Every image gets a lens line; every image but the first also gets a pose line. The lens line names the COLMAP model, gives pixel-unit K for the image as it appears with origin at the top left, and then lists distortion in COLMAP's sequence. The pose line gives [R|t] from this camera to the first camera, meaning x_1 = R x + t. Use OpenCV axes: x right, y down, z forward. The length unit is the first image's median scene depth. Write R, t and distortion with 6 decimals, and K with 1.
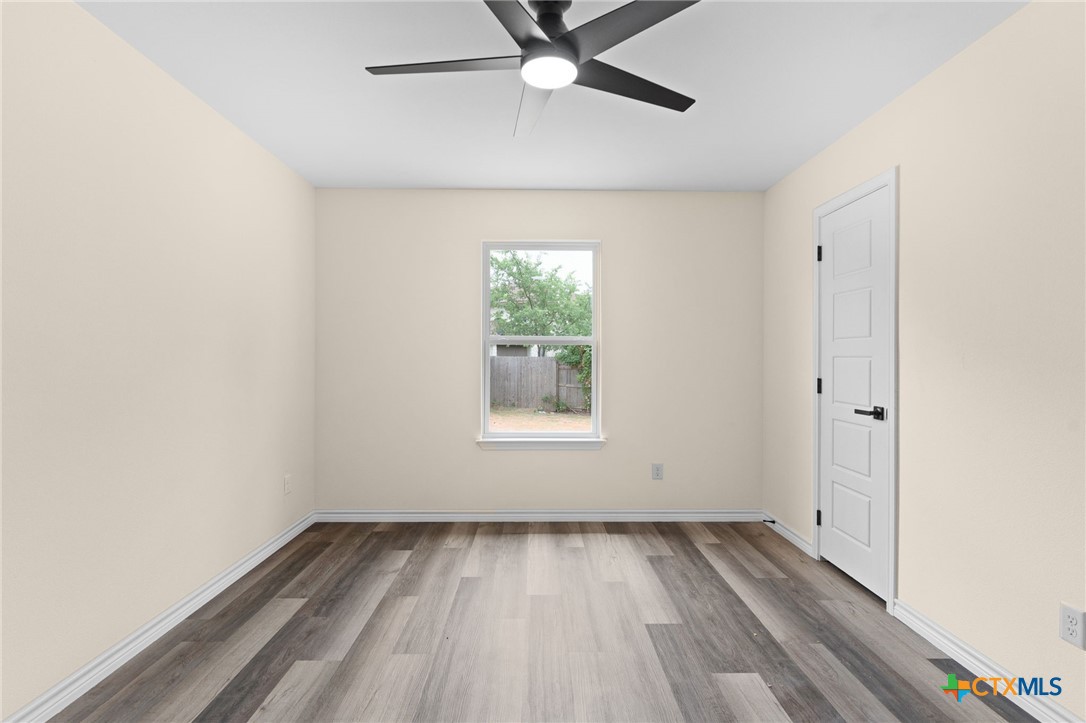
lens RADIAL K [[532.5, 0, 543.2], [0, 532.5, 358.0], [0, 0, 1]] dist [0.002201, 0.001474]
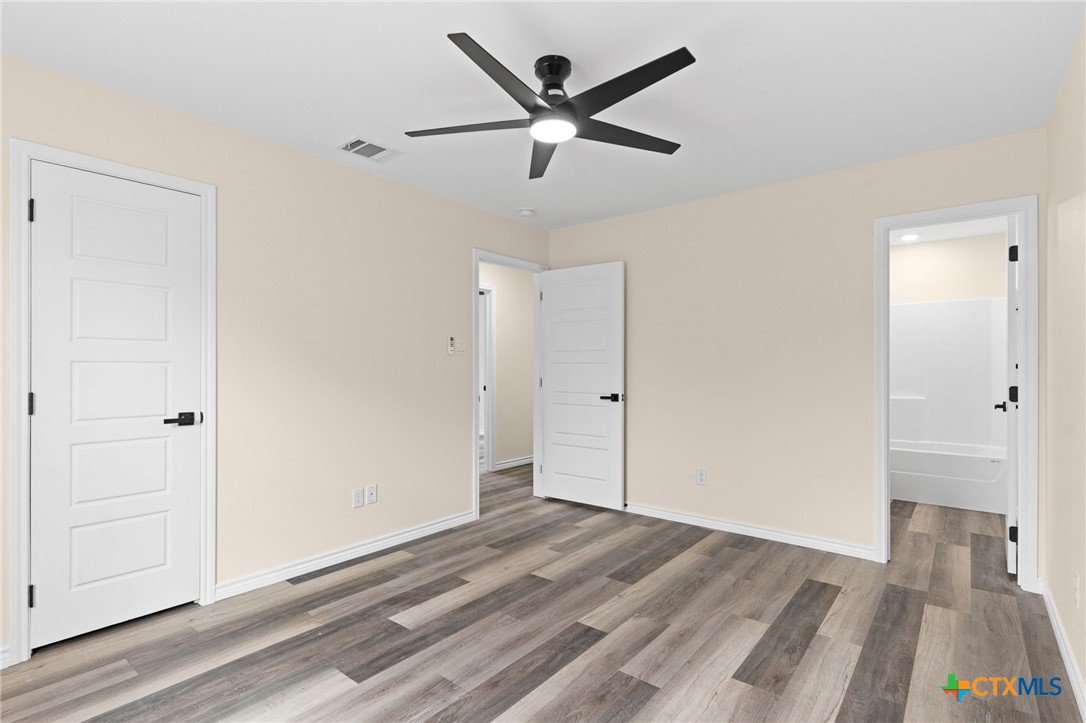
lens RADIAL K [[532.5, 0, 544.4], [0, 532.5, 362.0], [0, 0, 1]] dist [0.002201, 0.001474]
pose [[-0.767835, -0.007147, 0.640608, -0.593047], [-0.004898, 0.999974, 0.005285, -0.012775], [-0.640629, 0.000920, -0.767850, 1.523907]]
